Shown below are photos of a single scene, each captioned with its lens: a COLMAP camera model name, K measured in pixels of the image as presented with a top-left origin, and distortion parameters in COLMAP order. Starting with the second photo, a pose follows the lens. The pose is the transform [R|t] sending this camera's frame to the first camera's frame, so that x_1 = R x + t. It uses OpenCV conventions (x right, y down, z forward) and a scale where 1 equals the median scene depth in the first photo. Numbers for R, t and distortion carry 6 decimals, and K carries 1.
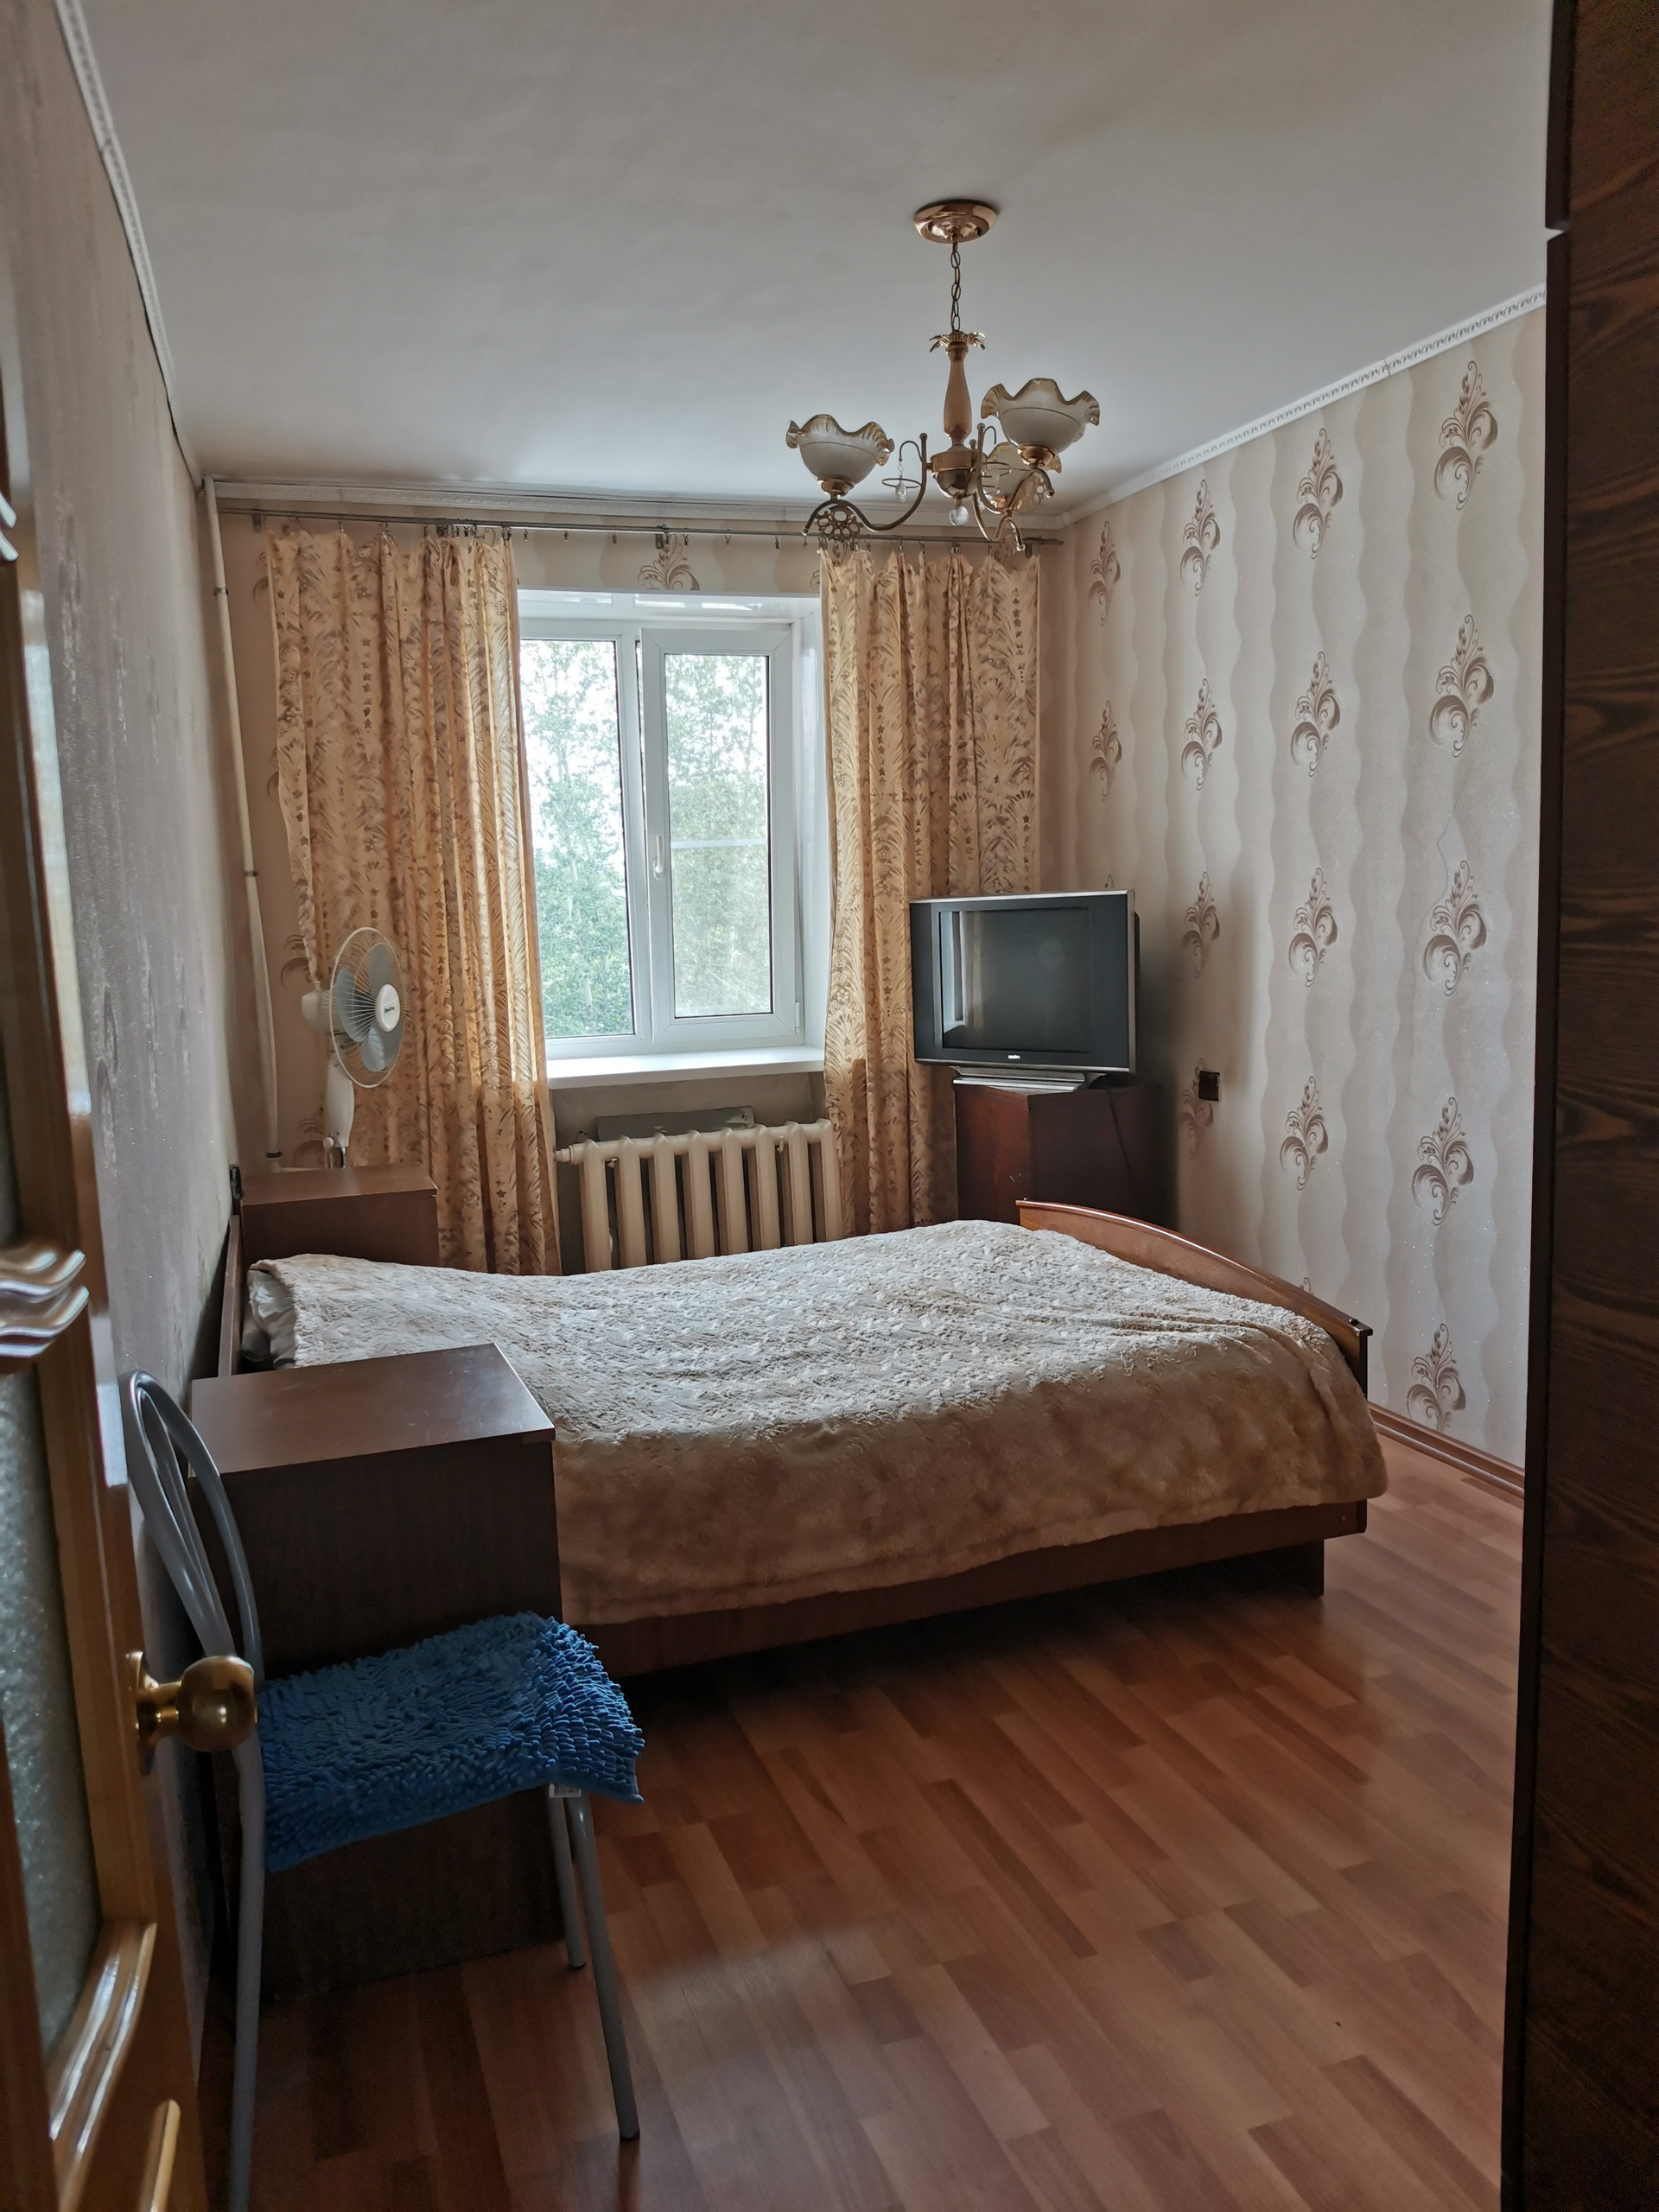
lens RADIAL K [[1687.2, 0, 841.6], [0, 1687.2, 1108.5], [0, 0, 1]] dist [-0.042778, -0.006415]
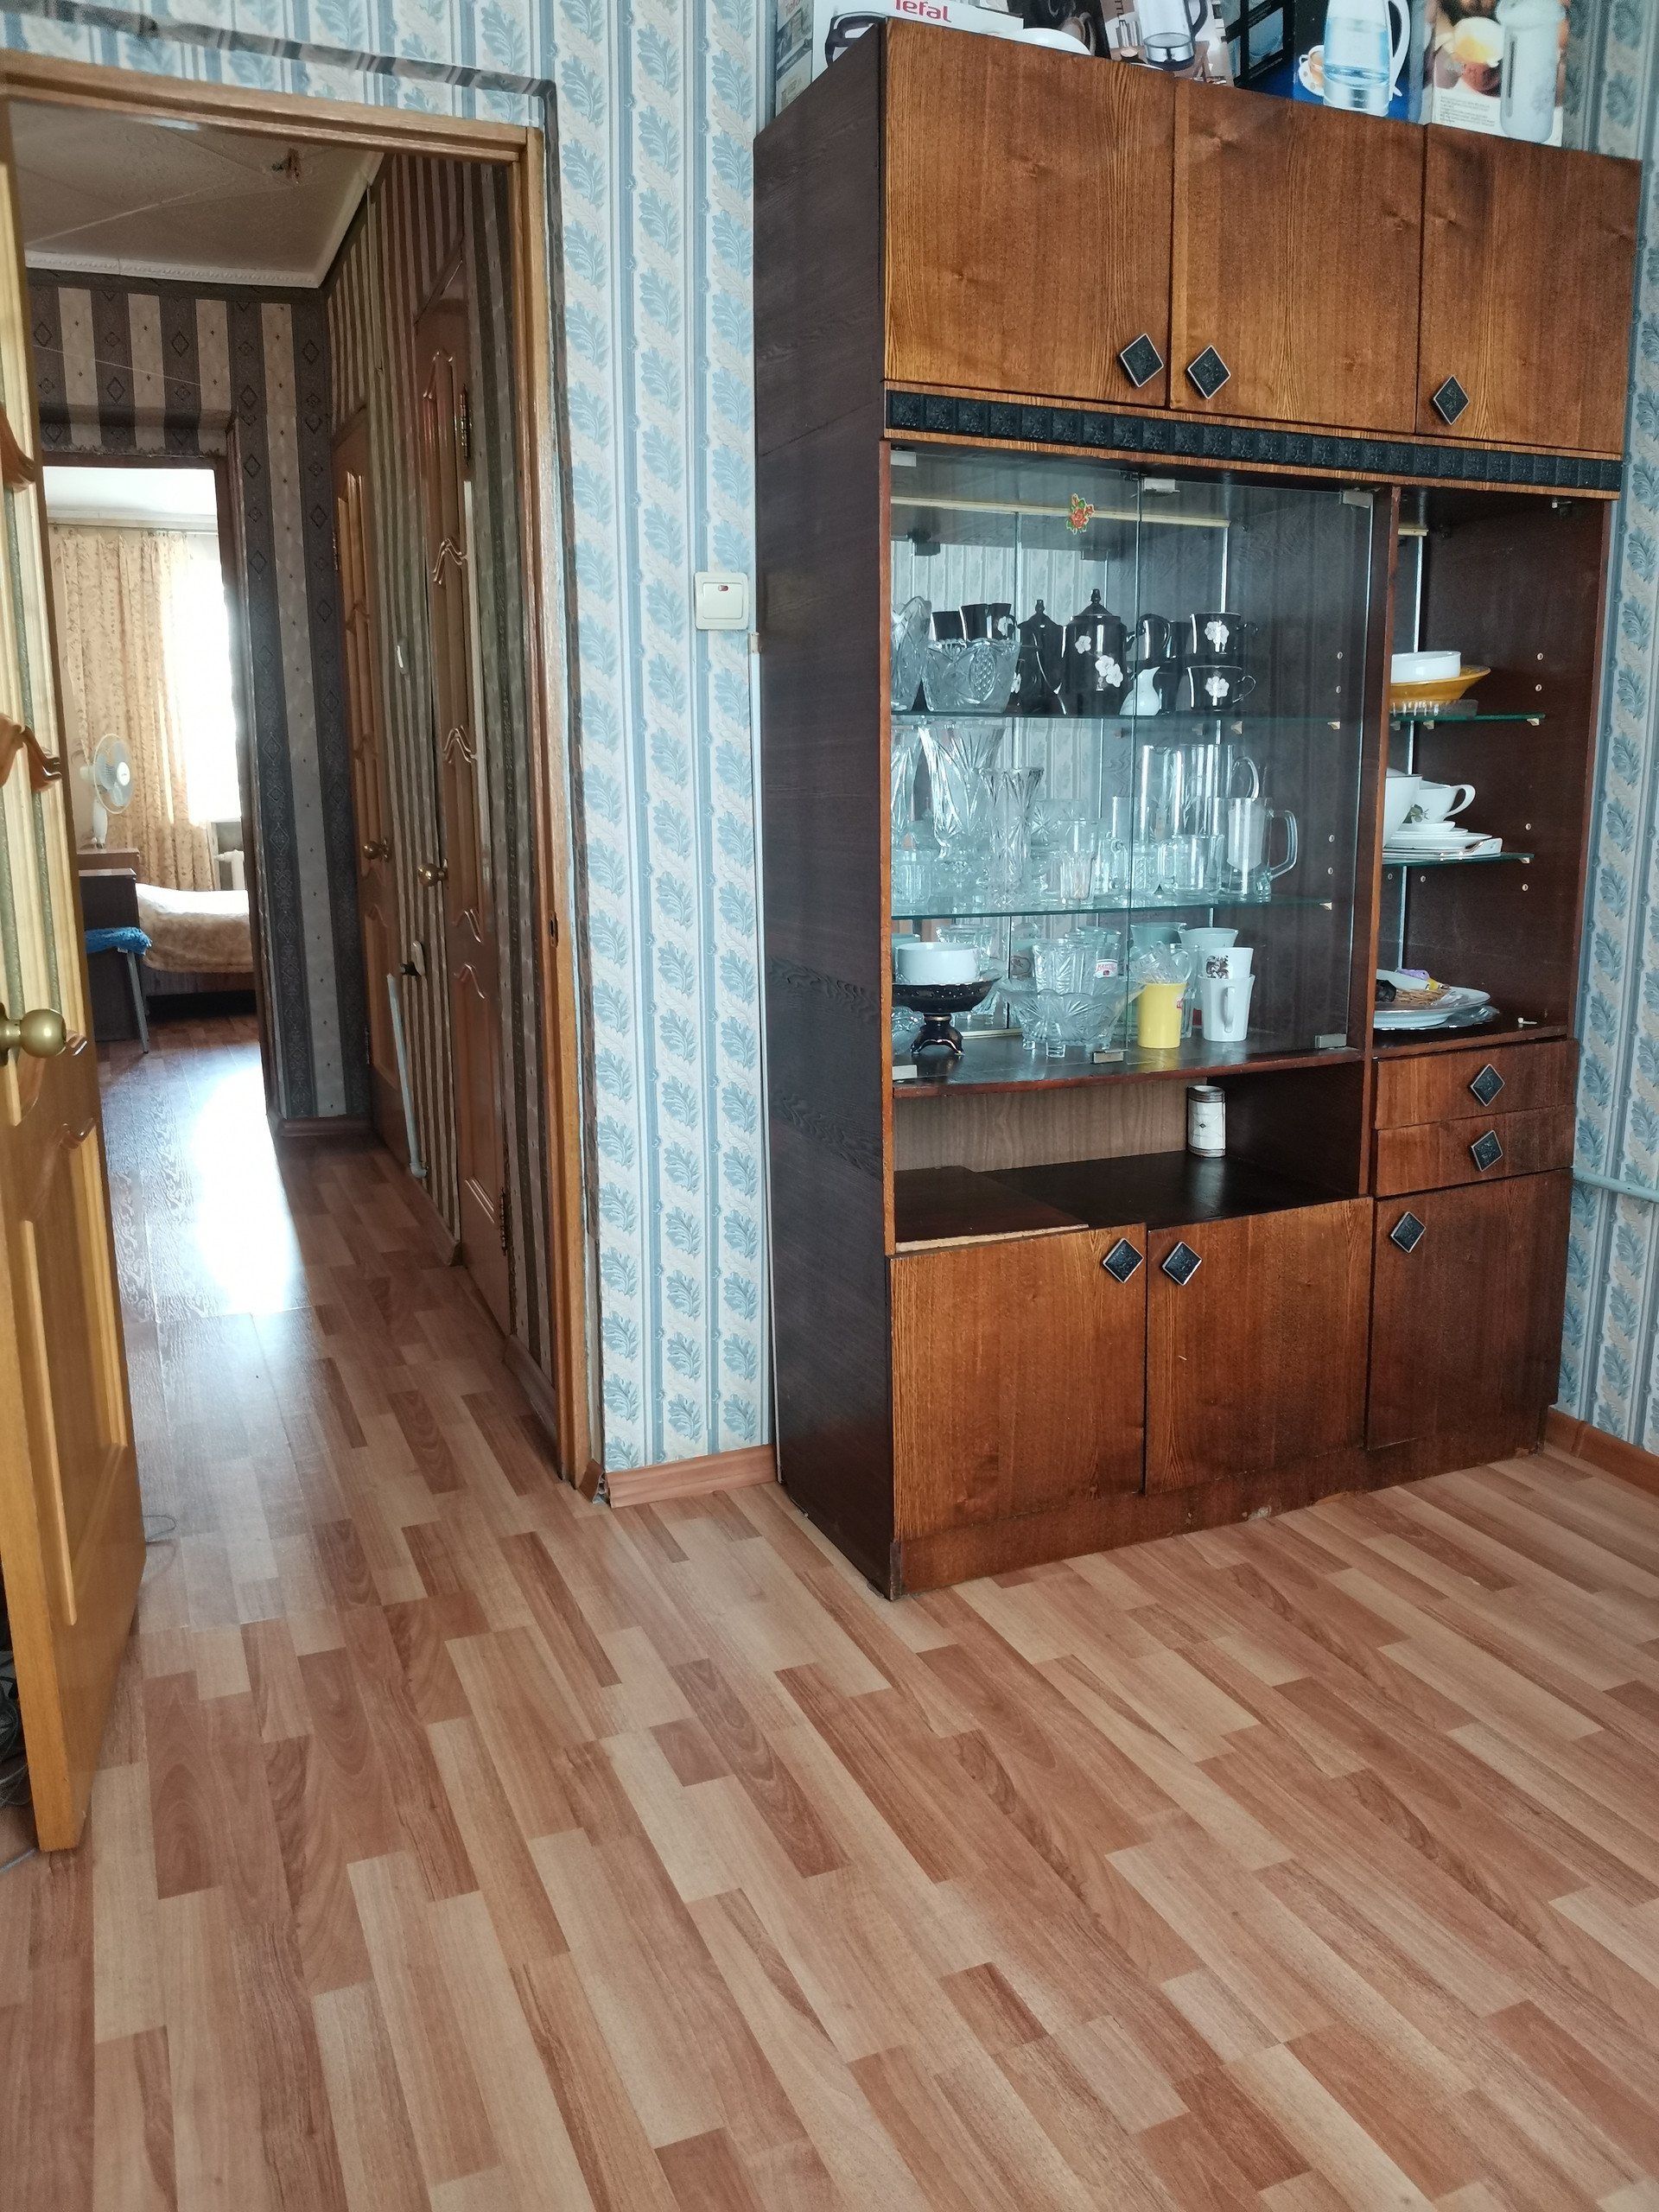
lens RADIAL K [[1687.2, 0, 821.7], [0, 1687.2, 1104.5], [0, 0, 1]] dist [-0.042778, -0.006415]
pose [[0.997504, 0.012162, 0.069552, 0.430951], [-0.016972, 0.997473, 0.068984, 0.182599], [-0.068537, -0.069992, 0.995190, -1.082409]]
